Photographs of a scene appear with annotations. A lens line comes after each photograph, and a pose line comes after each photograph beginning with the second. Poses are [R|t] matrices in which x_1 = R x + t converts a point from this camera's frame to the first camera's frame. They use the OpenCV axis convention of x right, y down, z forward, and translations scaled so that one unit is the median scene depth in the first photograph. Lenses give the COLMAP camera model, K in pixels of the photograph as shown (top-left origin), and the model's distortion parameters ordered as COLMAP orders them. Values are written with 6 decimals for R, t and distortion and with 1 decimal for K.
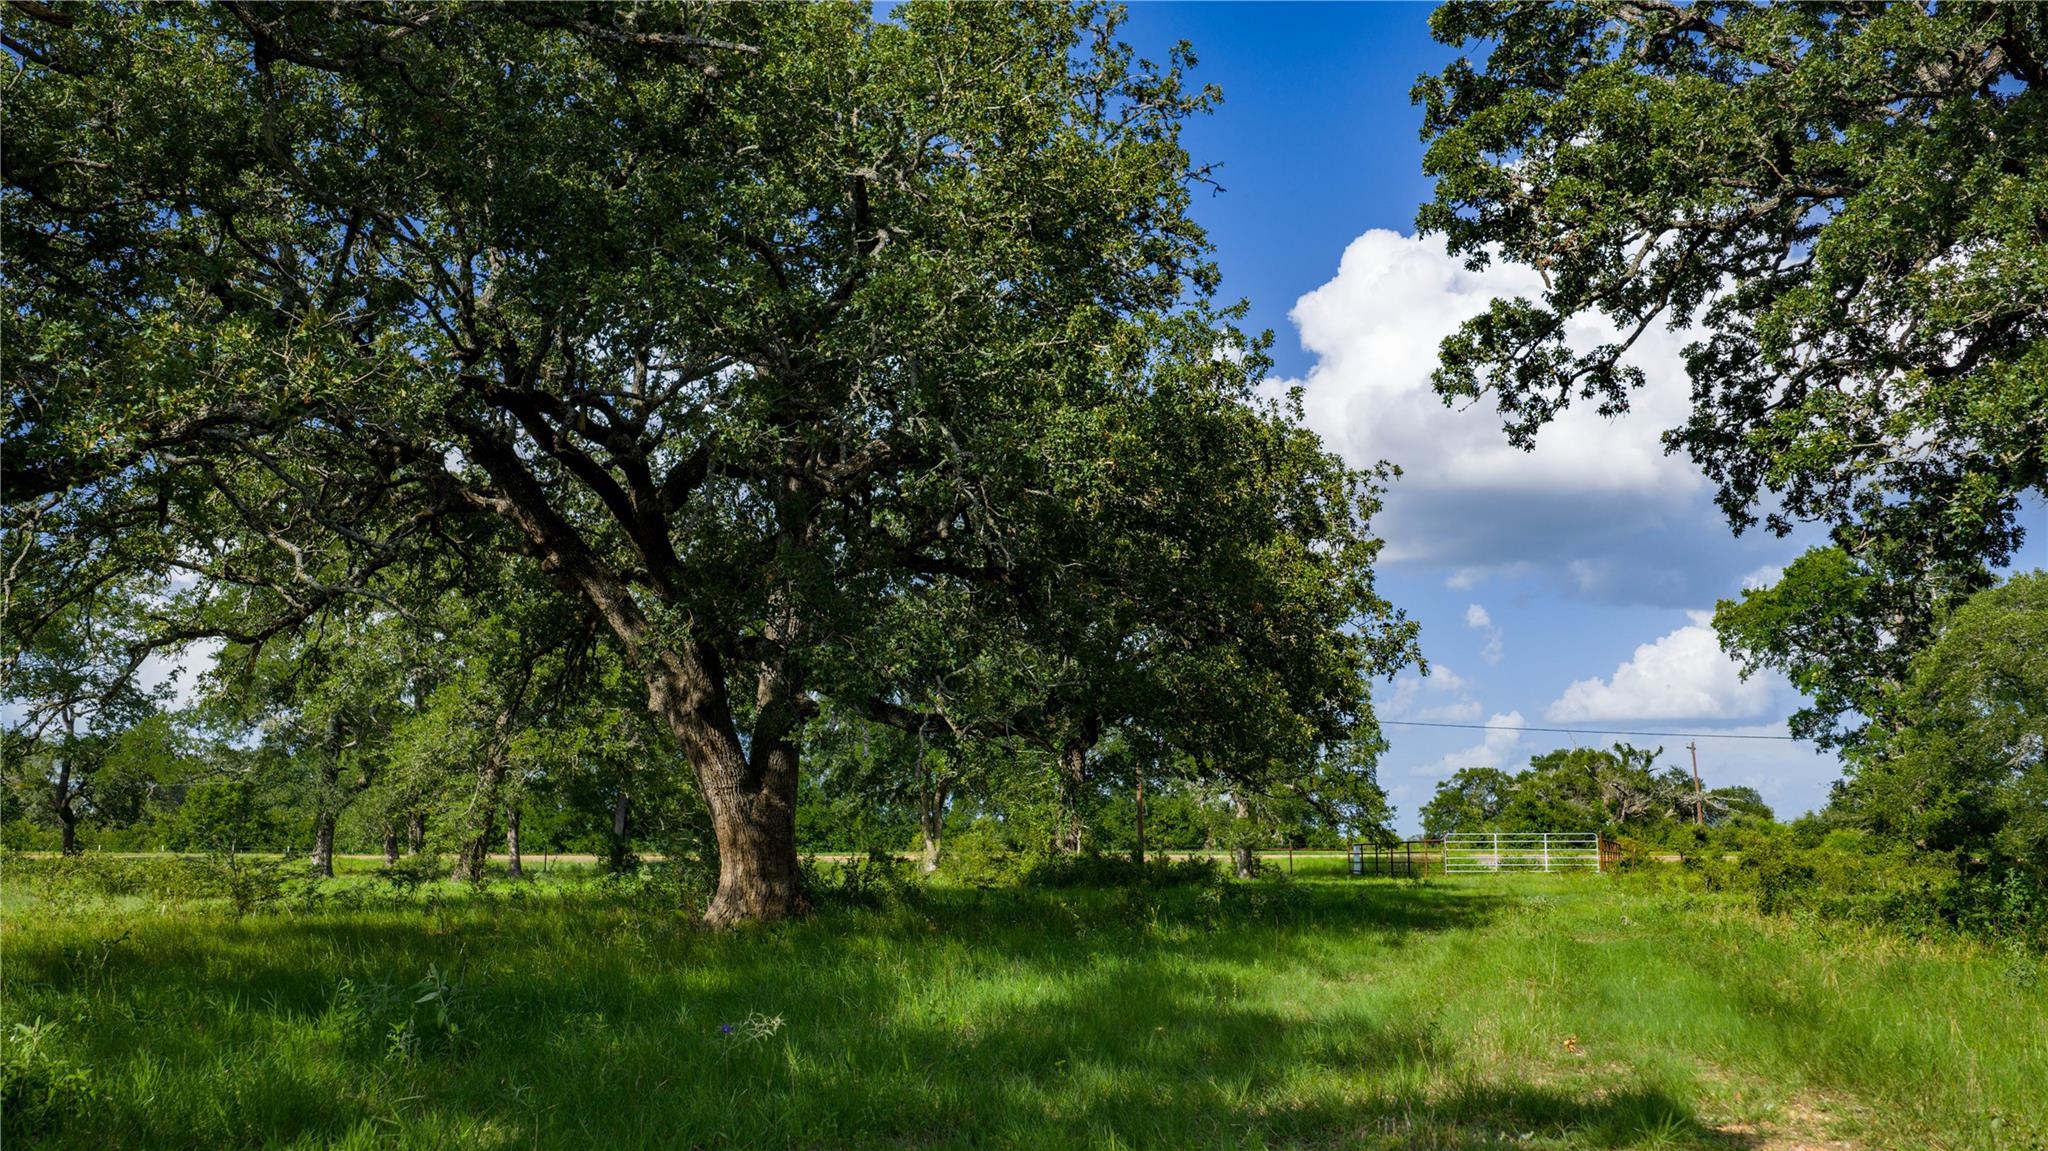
lens RADIAL K [[1688.3, 0, 1027.2], [0, 1688.3, 578.5], [0, 0, 1]] dist [0.003545, -0.022667]
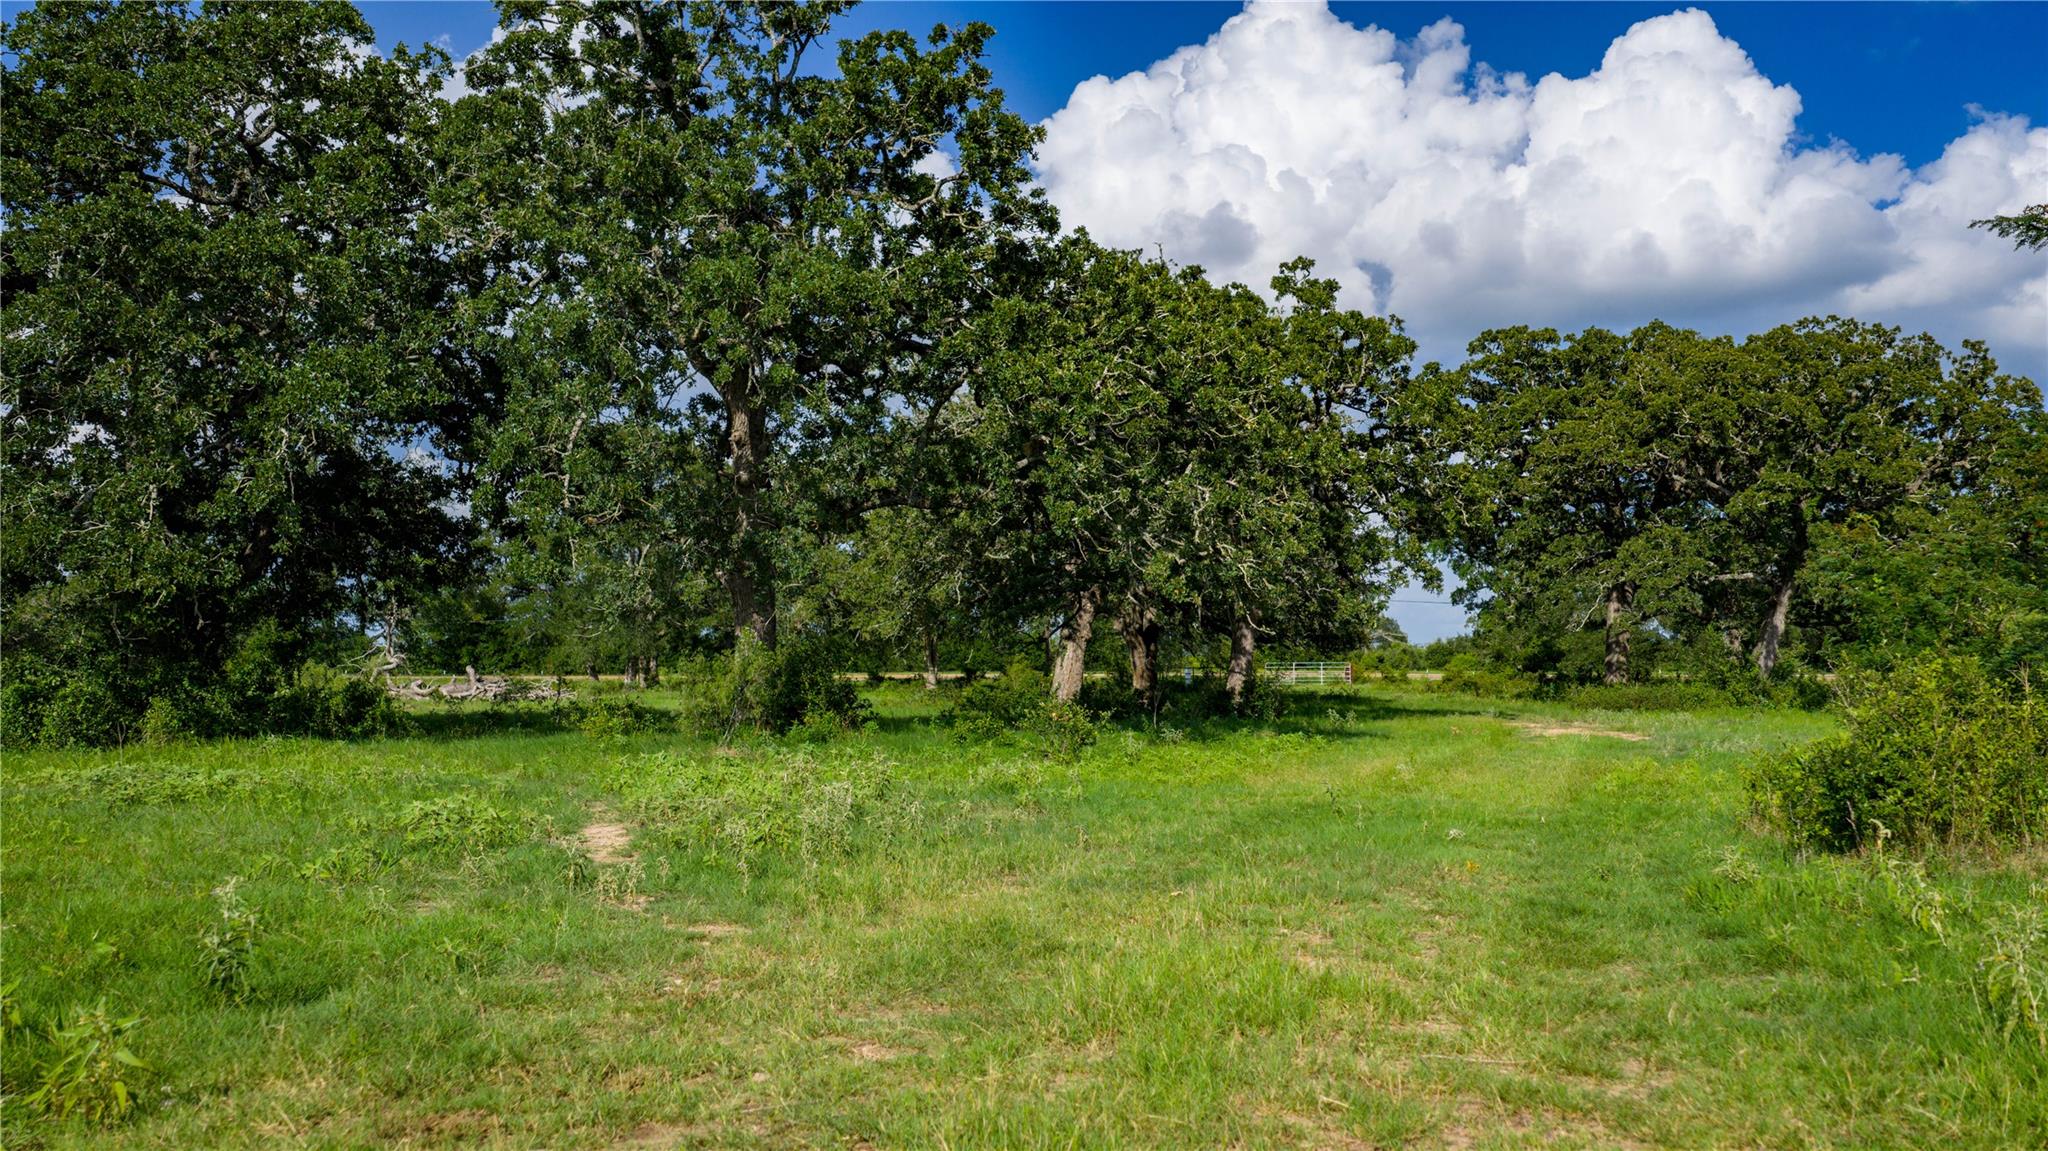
lens RADIAL K [[1688.3, 0, 1021.7], [0, 1688.3, 573.9], [0, 0, 1]] dist [0.003545, -0.022667]
pose [[0.980028, 0.012319, 0.198476, -0.299553], [-0.033300, 0.994153, 0.102722, -0.094082], [-0.196050, -0.107280, 0.974708, -0.548426]]
